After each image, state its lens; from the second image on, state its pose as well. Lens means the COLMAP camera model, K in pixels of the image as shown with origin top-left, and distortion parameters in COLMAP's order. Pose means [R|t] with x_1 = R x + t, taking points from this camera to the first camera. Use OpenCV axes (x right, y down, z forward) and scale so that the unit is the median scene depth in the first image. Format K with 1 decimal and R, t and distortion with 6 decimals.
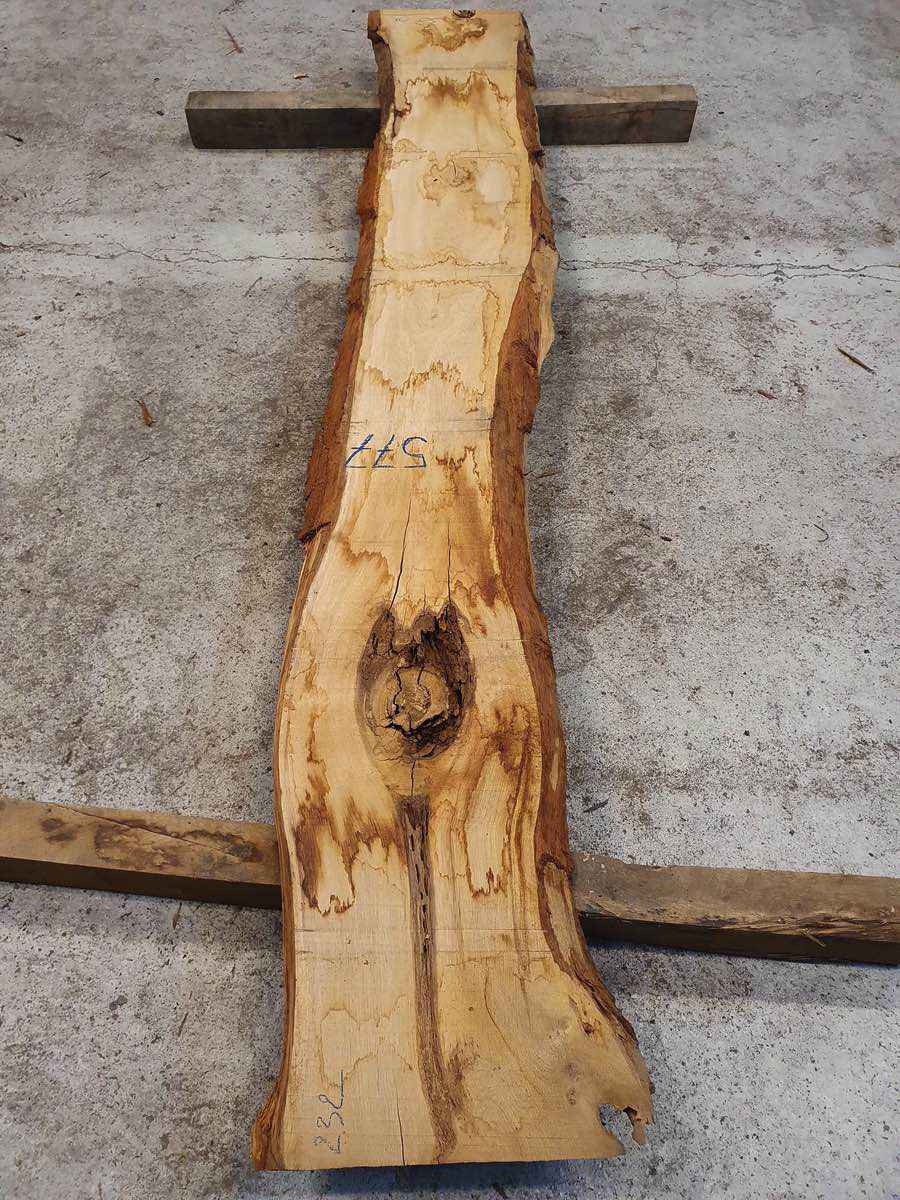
lens RADIAL K [[928.7, 0, 441.4], [0, 928.7, 597.4], [0, 0, 1]] dist [0.040535, -0.011724]
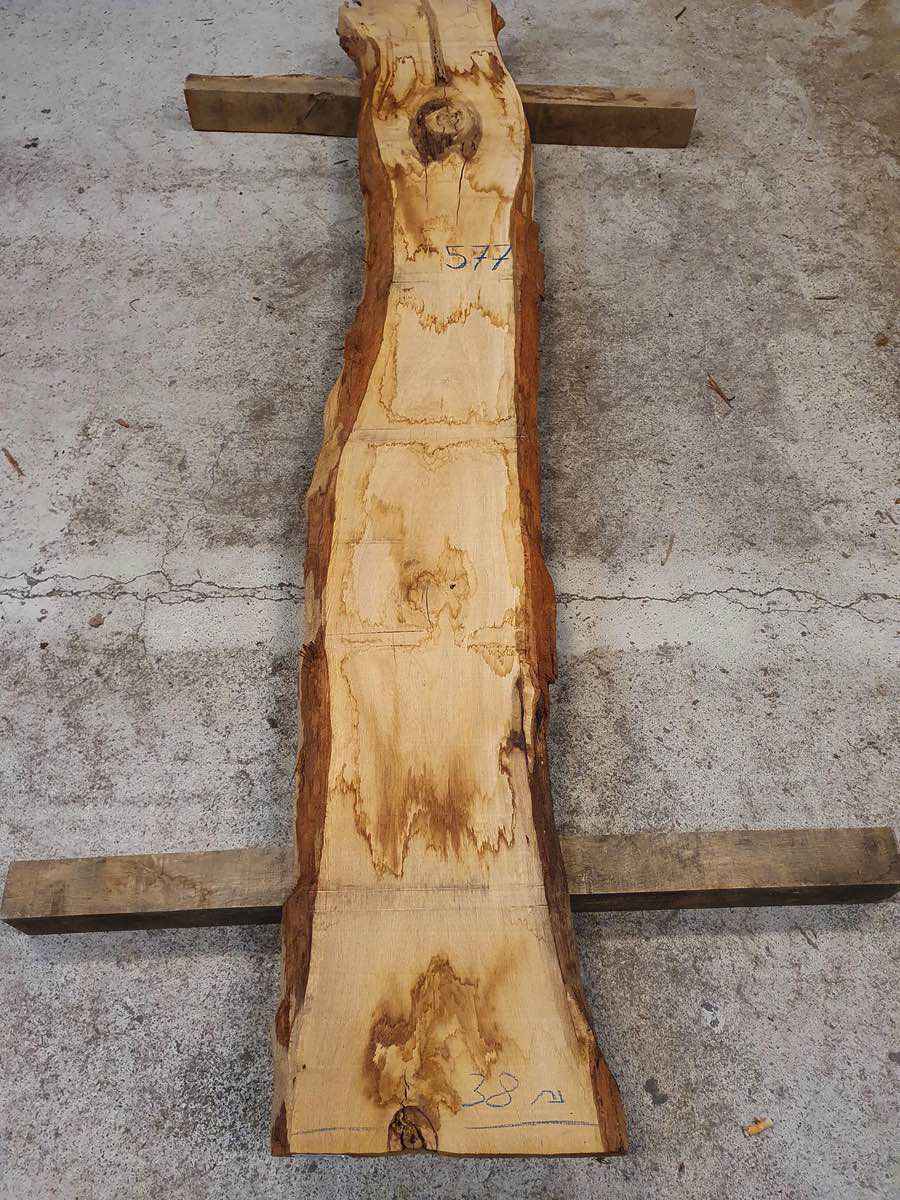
lens RADIAL K [[928.7, 0, 440.7], [0, 928.7, 611.6], [0, 0, 1]] dist [0.040535, -0.011724]
pose [[-0.999536, 0.030453, 0.001178, 0.003658], [-0.011023, -0.397310, 0.917618, -1.312209], [0.028412, 0.917179, 0.397461, 0.836730]]
